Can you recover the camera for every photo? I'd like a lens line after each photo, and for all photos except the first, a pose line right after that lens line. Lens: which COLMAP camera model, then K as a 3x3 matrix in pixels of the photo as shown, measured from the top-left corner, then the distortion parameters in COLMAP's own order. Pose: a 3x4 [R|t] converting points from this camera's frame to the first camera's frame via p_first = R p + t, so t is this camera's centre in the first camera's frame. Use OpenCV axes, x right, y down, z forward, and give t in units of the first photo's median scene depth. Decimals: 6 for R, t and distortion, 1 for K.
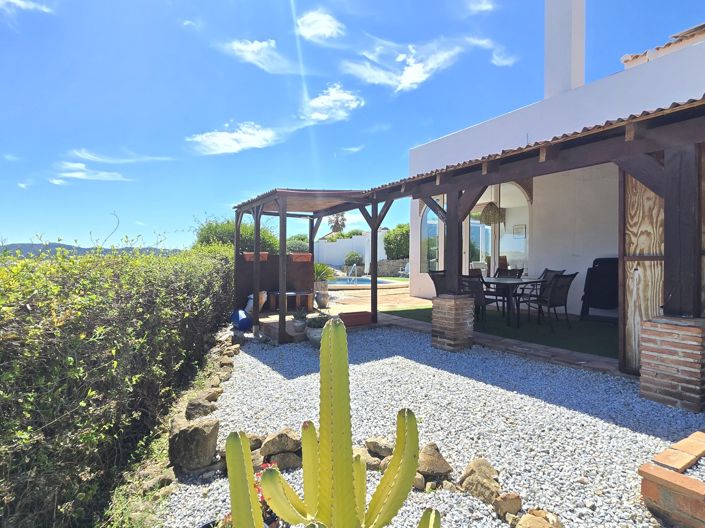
lens RADIAL K [[390.7, 0, 355.9], [0, 390.7, 262.7], [0, 0, 1]] dist [-0.001366, -0.001993]
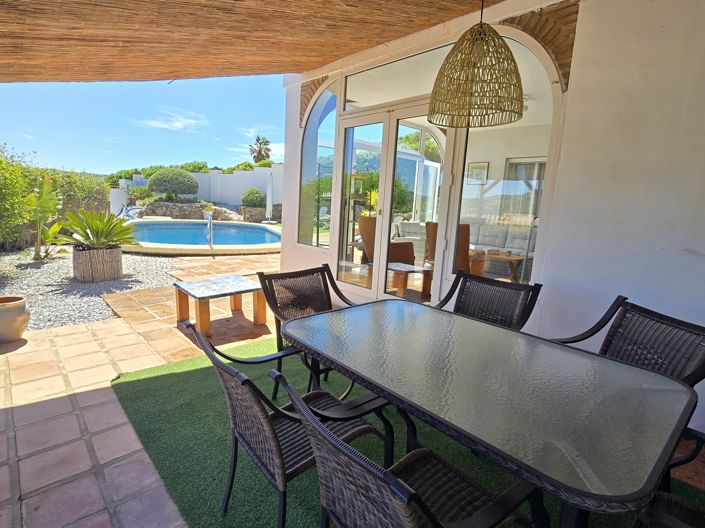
lens RADIAL K [[390.7, 0, 355.9], [0, 390.7, 262.7], [0, 0, 1]] dist [-0.001366, -0.001993]
pose [[0.984671, 0.031369, 0.171578, 0.064549], [-0.057770, 0.986826, 0.151121, -0.011772], [-0.164577, -0.158717, 0.973511, 0.207524]]
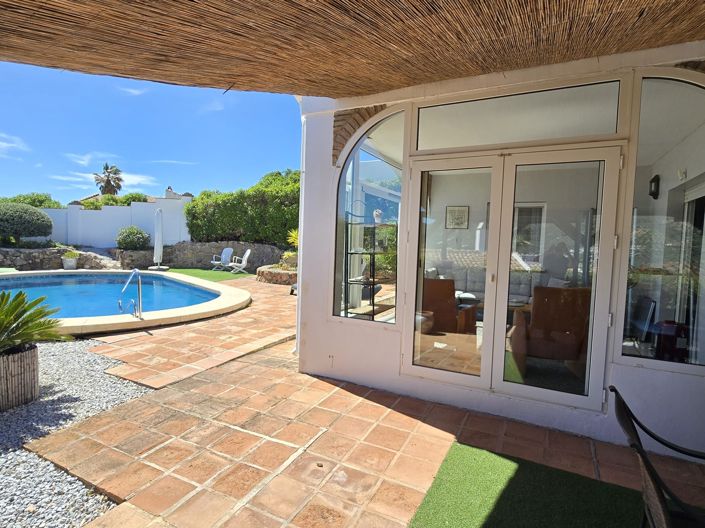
lens RADIAL K [[390.7, 0, 355.9], [0, 390.7, 262.7], [0, 0, 1]] dist [-0.001366, -0.001993]
pose [[0.871749, 0.002373, 0.489947, -0.001886], [-0.034431, 0.997813, 0.056428, -0.019792], [-0.488741, -0.066060, 0.869924, 0.280293]]
